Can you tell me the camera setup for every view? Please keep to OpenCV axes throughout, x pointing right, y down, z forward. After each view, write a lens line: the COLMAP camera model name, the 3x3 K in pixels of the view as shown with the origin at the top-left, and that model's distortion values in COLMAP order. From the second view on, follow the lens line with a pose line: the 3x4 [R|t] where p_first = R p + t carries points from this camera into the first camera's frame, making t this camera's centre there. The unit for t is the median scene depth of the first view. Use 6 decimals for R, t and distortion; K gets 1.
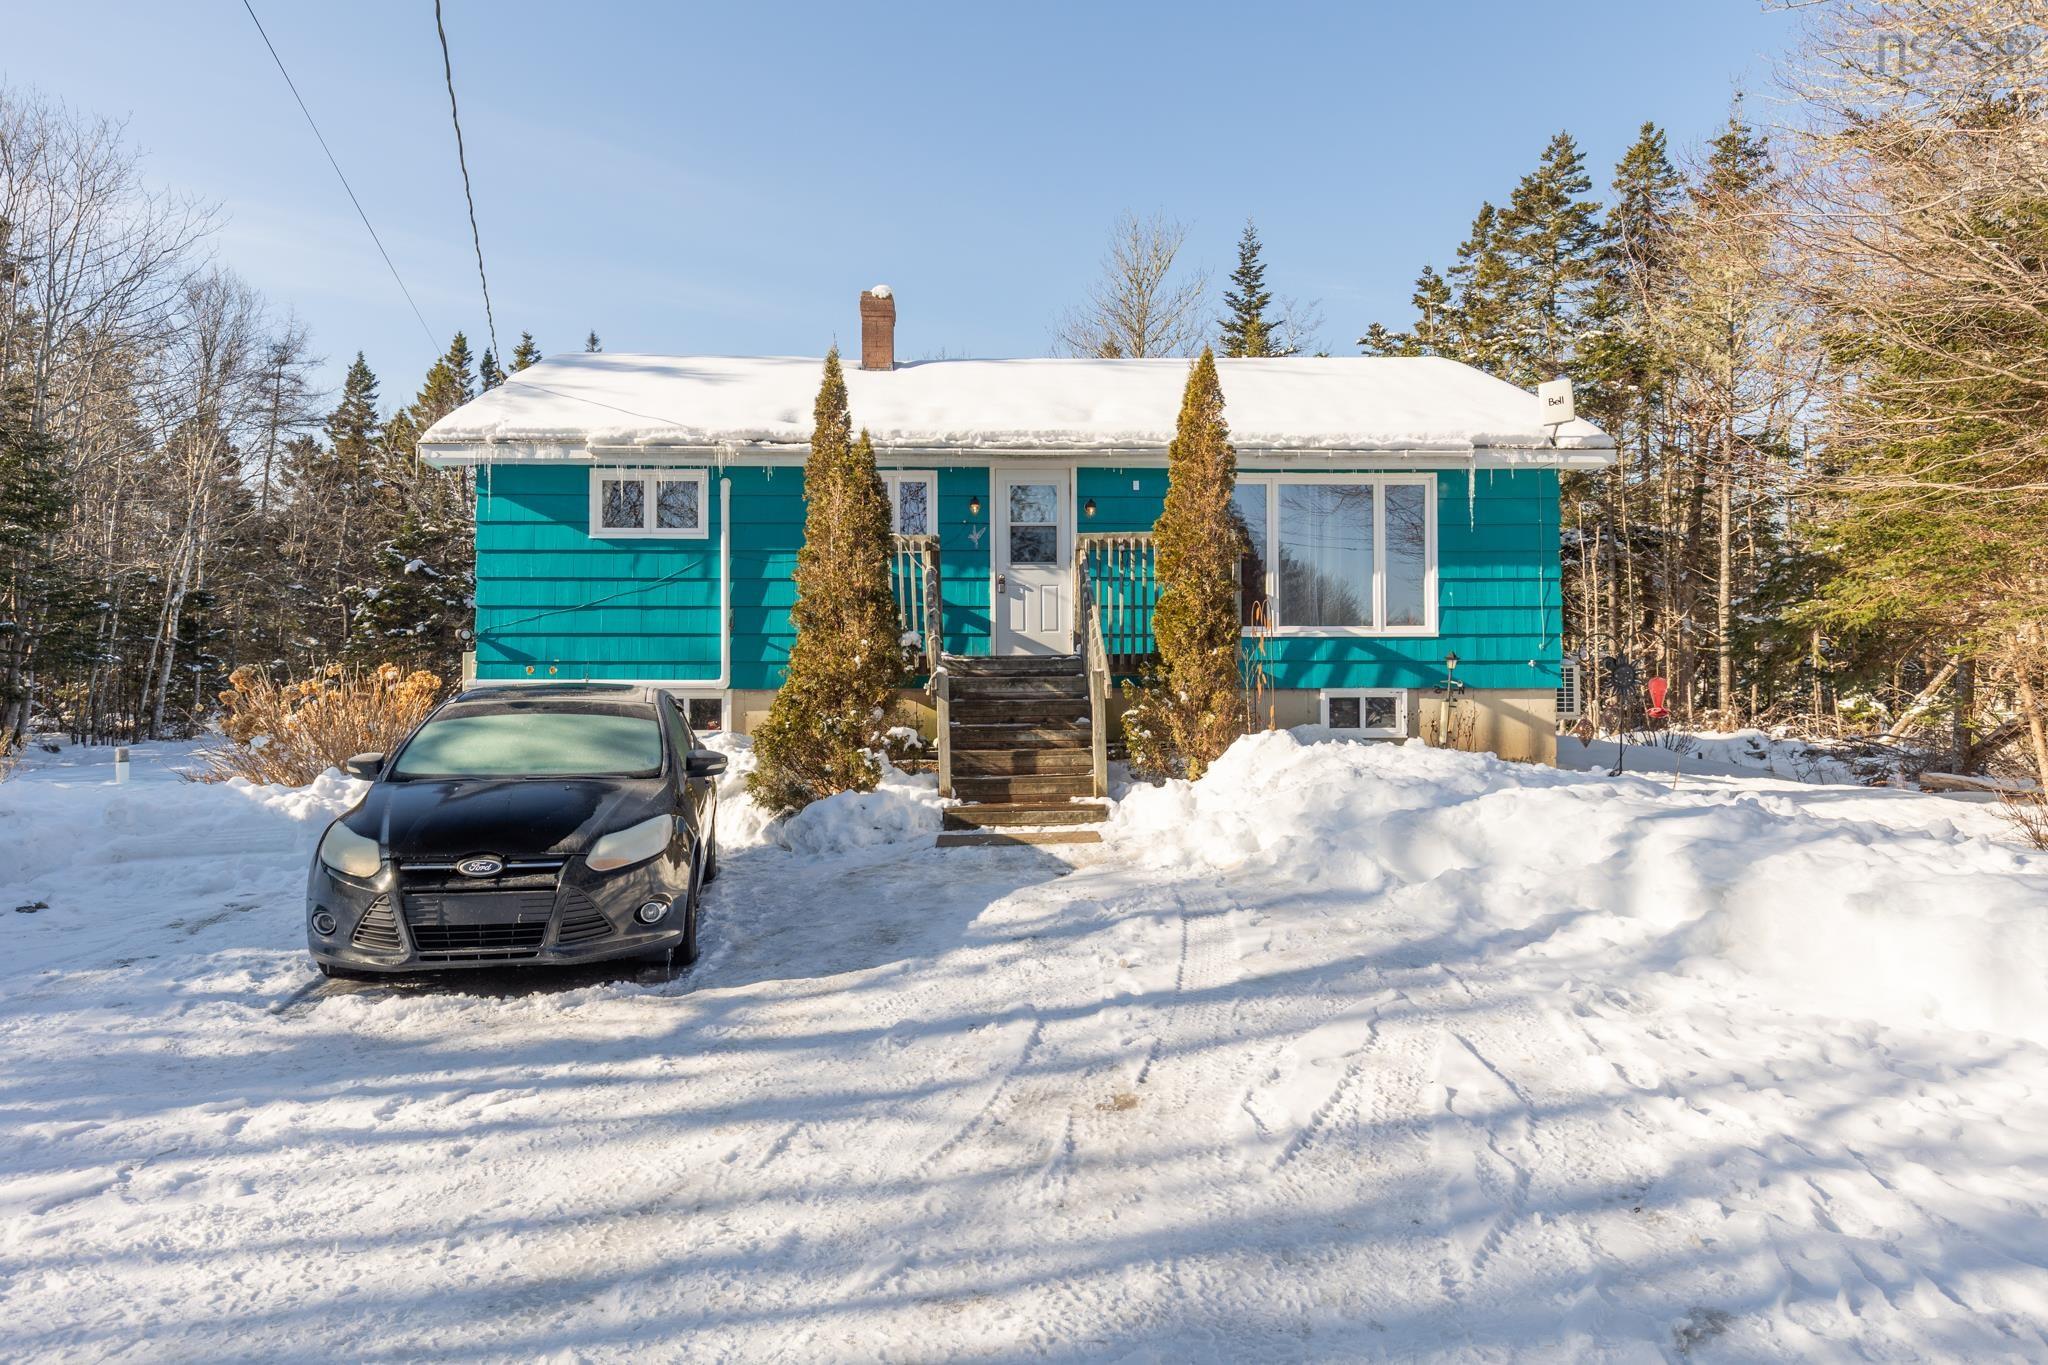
lens RADIAL K [[1314.7, 0, 1024.0], [0, 1314.7, 682.5], [0, 0, 1]] dist [0.003040, 0.000908]
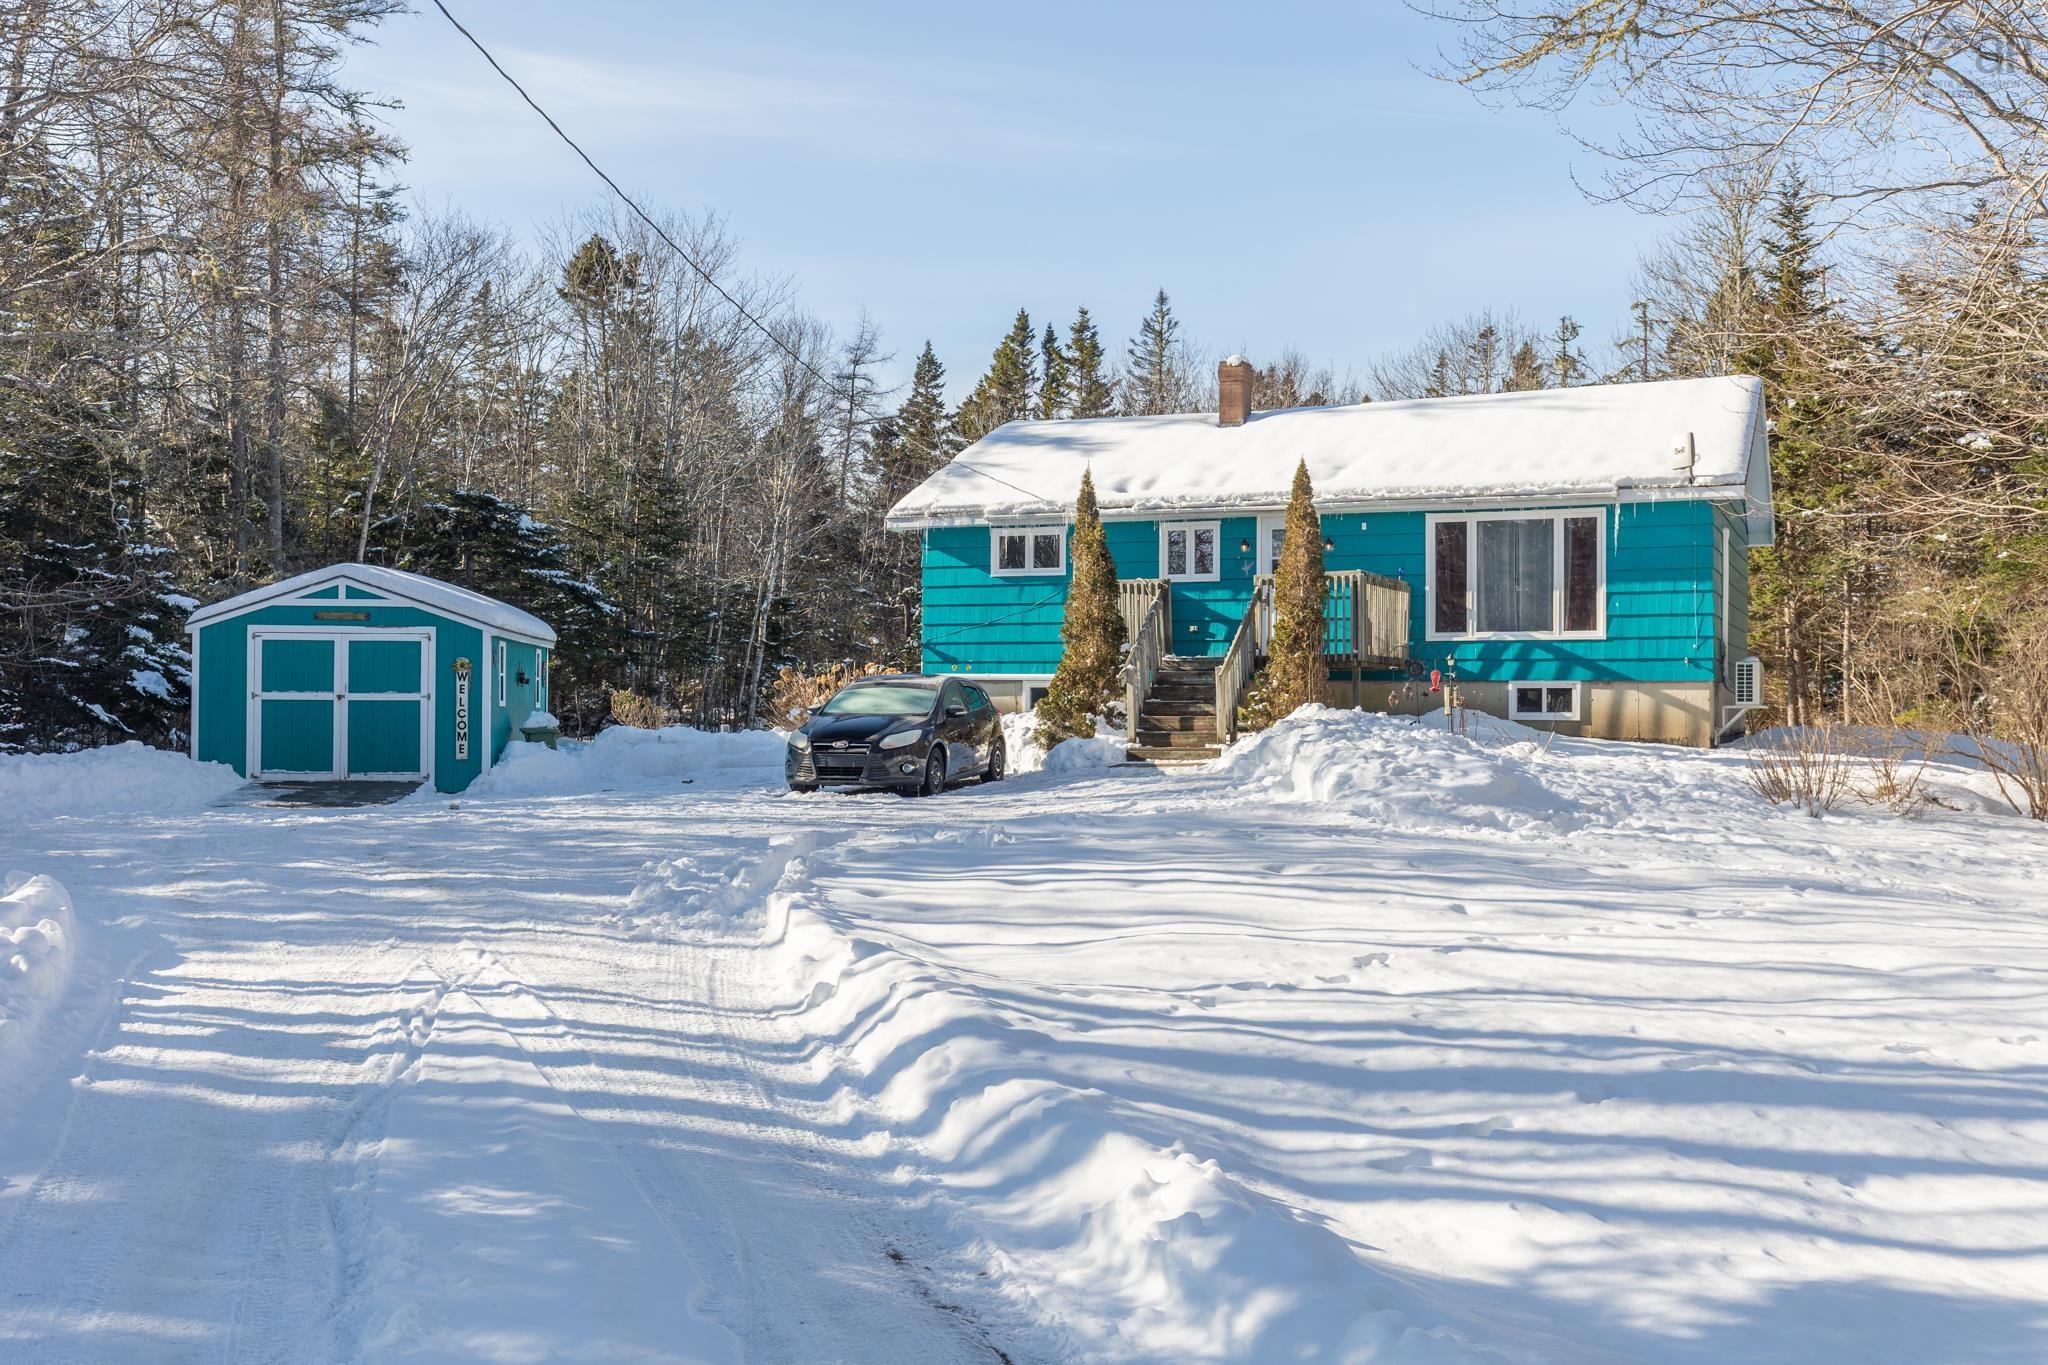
lens RADIAL K [[1959.9, 0, 1015.4], [0, 1959.9, 786.3], [0, 0, 1]] dist [-0.009095, 0.011097]
pose [[0.898417, 0.024656, -0.438451, 0.629426], [-0.002486, 0.998692, 0.051066, 0.010671], [0.439137, -0.044789, 0.897303, -0.913471]]
